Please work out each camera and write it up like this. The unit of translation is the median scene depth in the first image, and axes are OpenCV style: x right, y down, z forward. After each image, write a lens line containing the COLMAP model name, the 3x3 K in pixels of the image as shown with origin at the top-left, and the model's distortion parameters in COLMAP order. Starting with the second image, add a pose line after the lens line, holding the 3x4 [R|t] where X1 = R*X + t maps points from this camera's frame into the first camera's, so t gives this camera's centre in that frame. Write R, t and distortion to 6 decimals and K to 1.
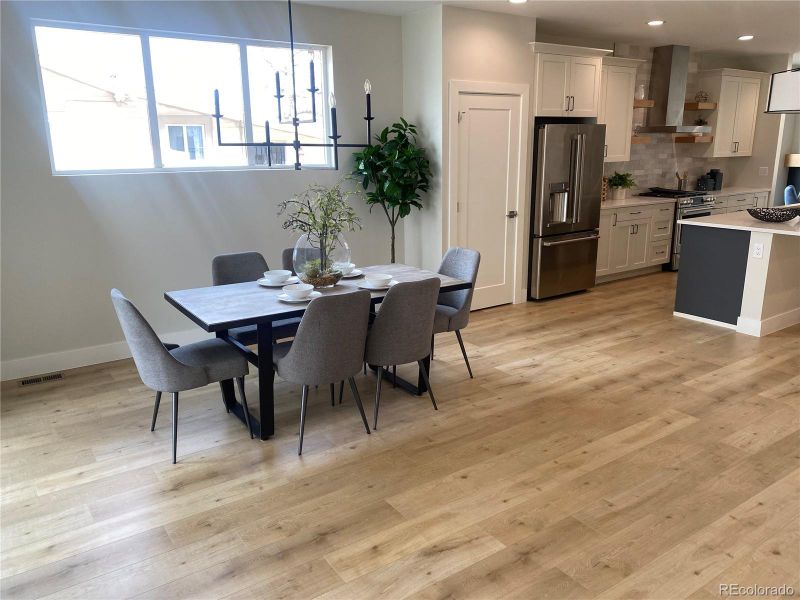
lens RADIAL K [[603.7, 0, 409.6], [0, 603.7, 289.0], [0, 0, 1]] dist [0.092384, -0.125376]
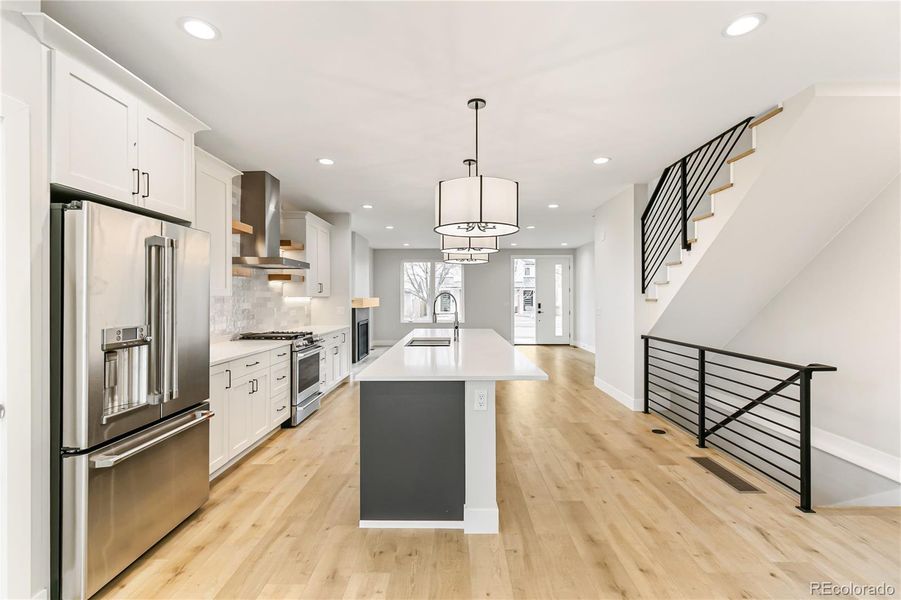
lens RADIAL K [[405.2, 0, 448.6], [0, 405.2, 294.9], [0, 0, 1]] dist [-0.001245, -0.000283]
pose [[0.590254, 0.015301, 0.807073, 0.126224], [0.182801, 0.971312, -0.152106, -0.095646], [-0.786247, 0.237314, 0.570524, 0.563069]]
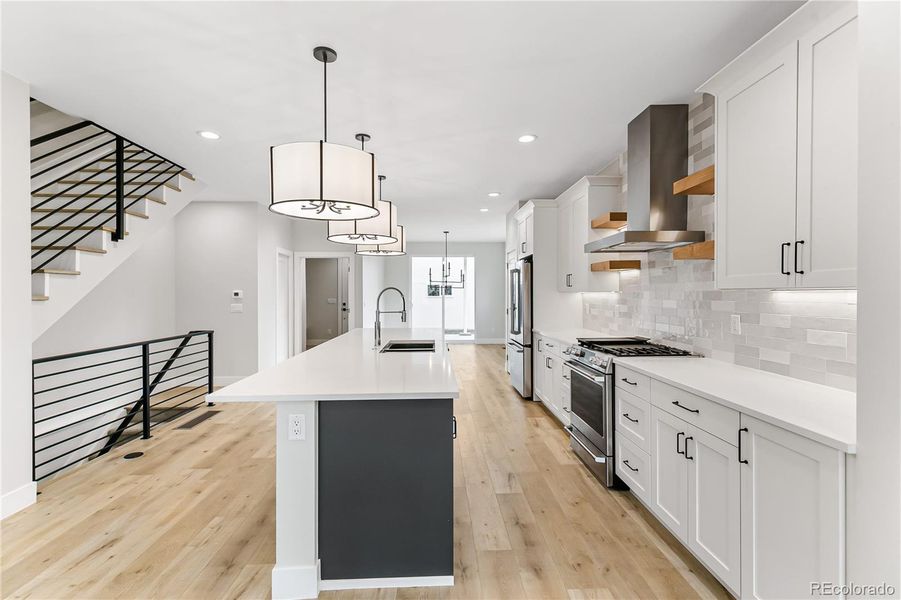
lens RADIAL K [[405.2, 0, 448.6], [0, 405.2, 294.9], [0, 0, 1]] dist [-0.001245, -0.000283]
pose [[-0.546666, 0.016450, -0.837189, 1.039609], [-0.186665, 0.972254, 0.140992, -0.276212], [0.816280, 0.233350, -0.528427, 1.274390]]
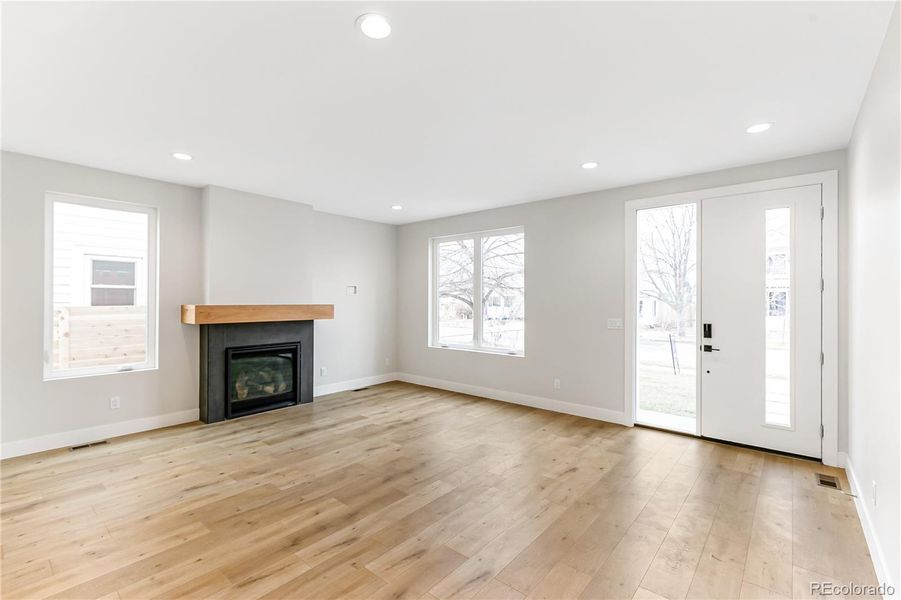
lens RADIAL K [[401.3, 0, 453.3], [0, 401.3, 294.5], [0, 0, 1]] dist [0.004013, -0.000274]
pose [[0.967675, 0.016802, 0.251640, 1.225831], [0.046118, 0.969165, -0.242059, -0.165602], [-0.247948, 0.245840, 0.937062, 0.763386]]
